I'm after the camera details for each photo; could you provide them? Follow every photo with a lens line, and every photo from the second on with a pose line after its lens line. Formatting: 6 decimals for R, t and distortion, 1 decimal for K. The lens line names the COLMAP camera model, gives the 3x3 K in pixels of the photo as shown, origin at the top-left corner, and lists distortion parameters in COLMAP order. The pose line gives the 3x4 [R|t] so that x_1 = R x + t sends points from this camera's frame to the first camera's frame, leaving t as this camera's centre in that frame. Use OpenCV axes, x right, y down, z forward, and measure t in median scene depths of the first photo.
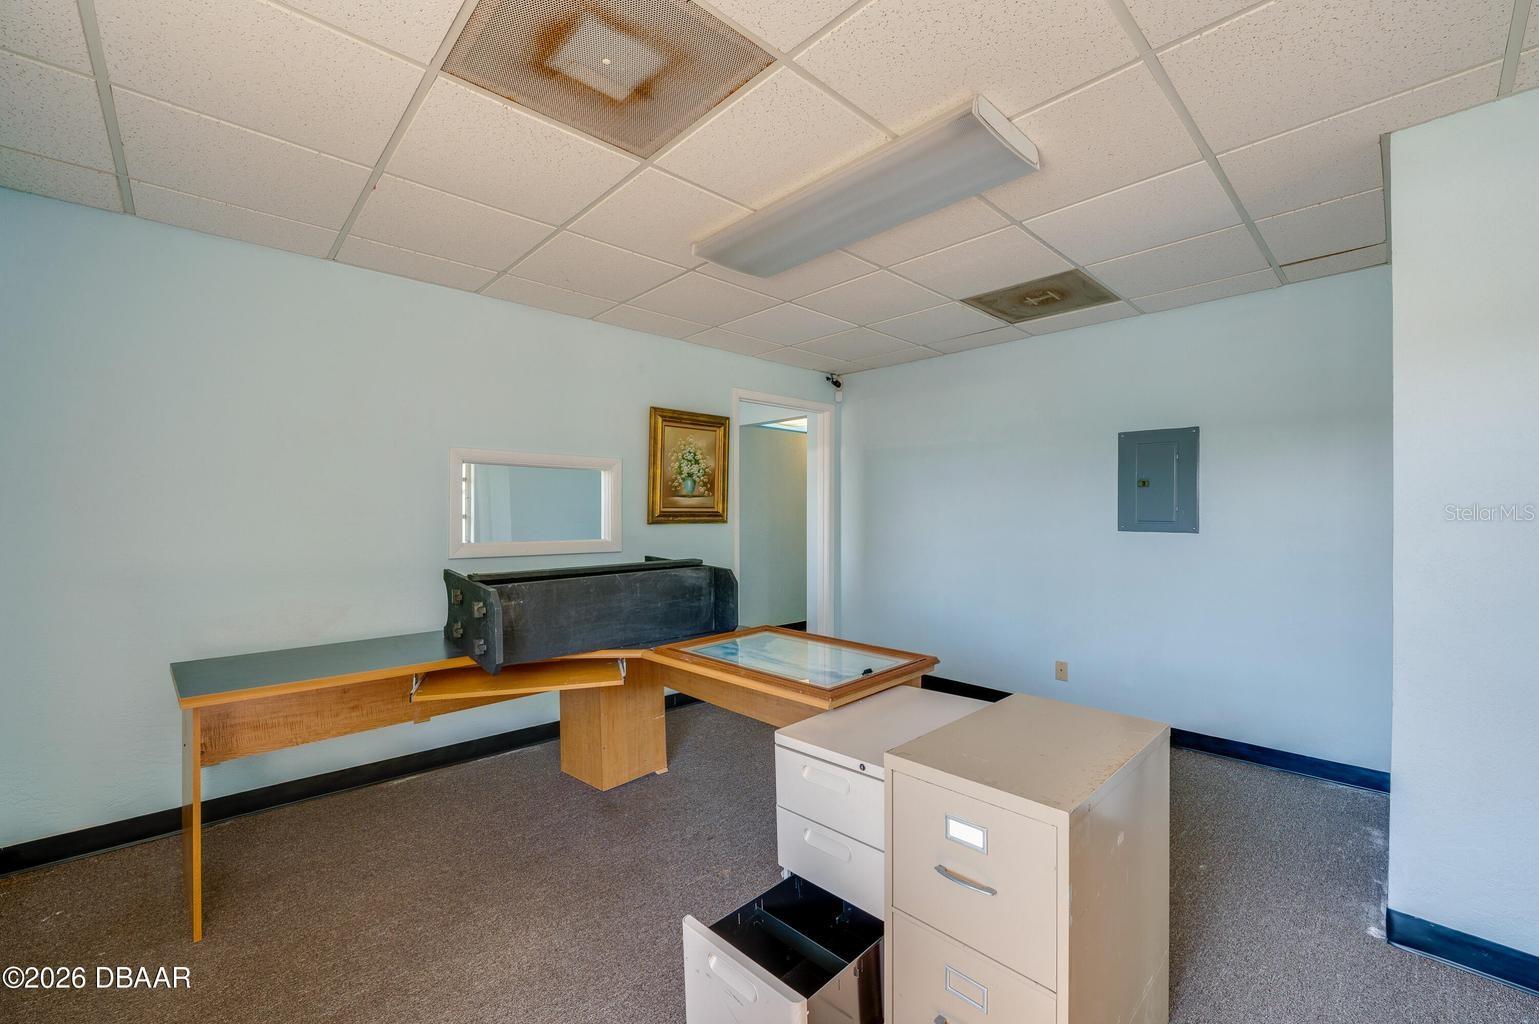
lens RADIAL K [[623.1, 0, 778.8], [0, 623.1, 508.6], [0, 0, 1]] dist [-0.017480, 0.001680]
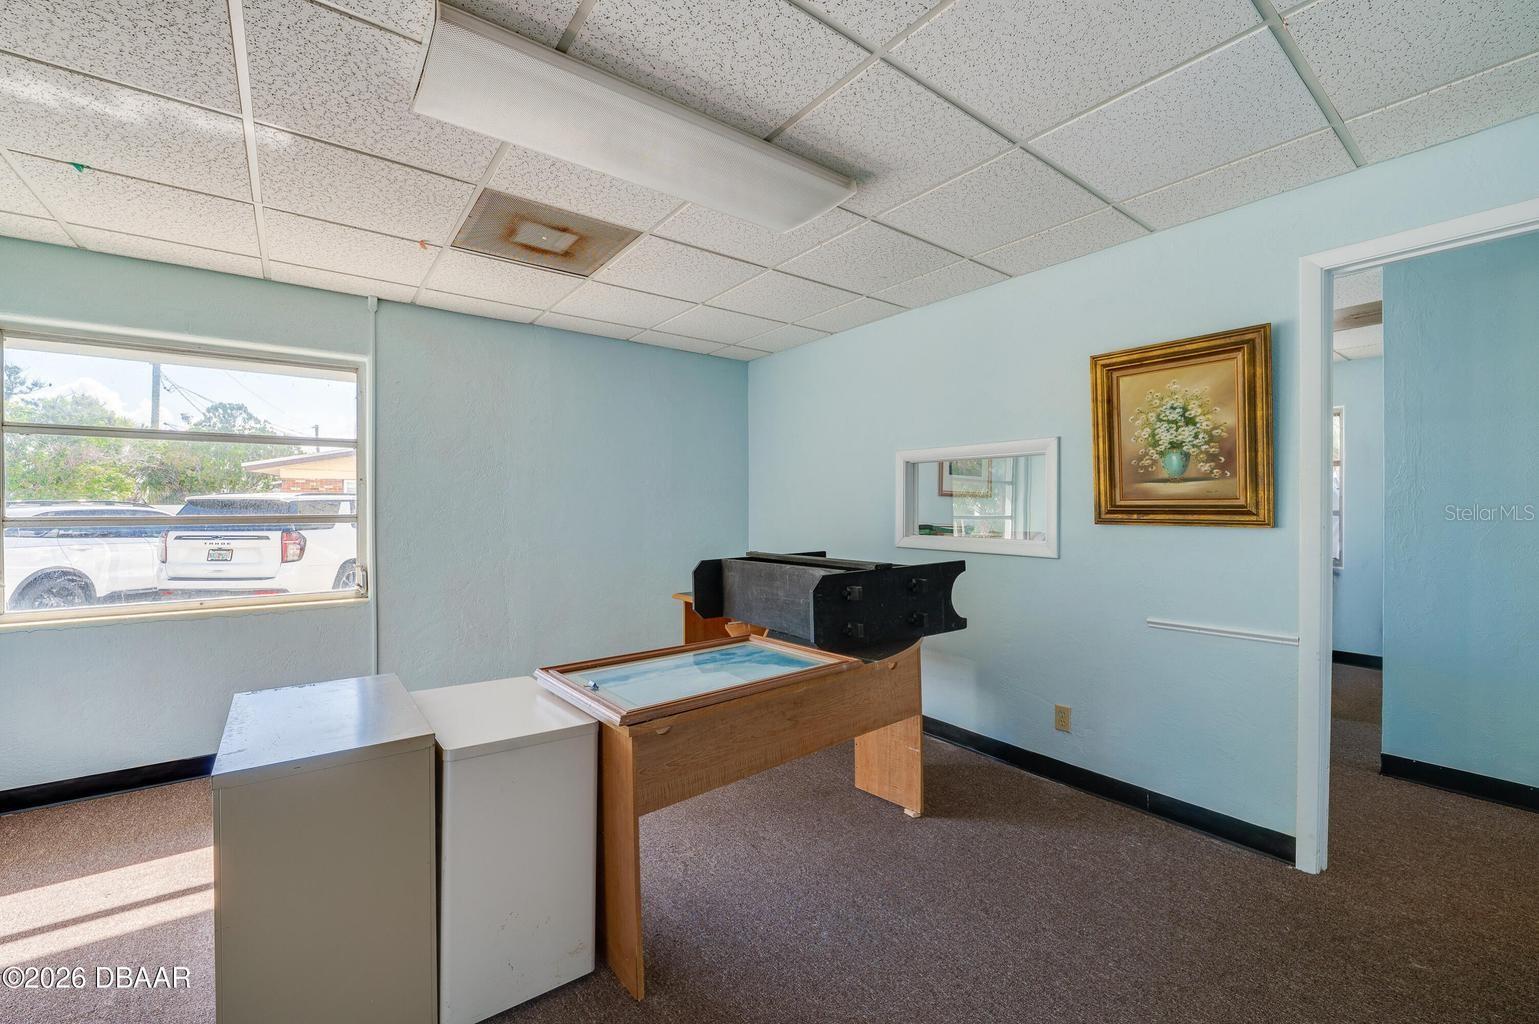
lens RADIAL K [[623.1, 0, 763.0], [0, 623.1, 503.4], [0, 0, 1]] dist [-0.017480, 0.001680]
pose [[-0.108825, -0.004374, -0.994051, 0.502064], [0.006382, 0.999967, -0.005098, 0.003419], [0.994040, -0.006899, -0.108794, 0.668541]]
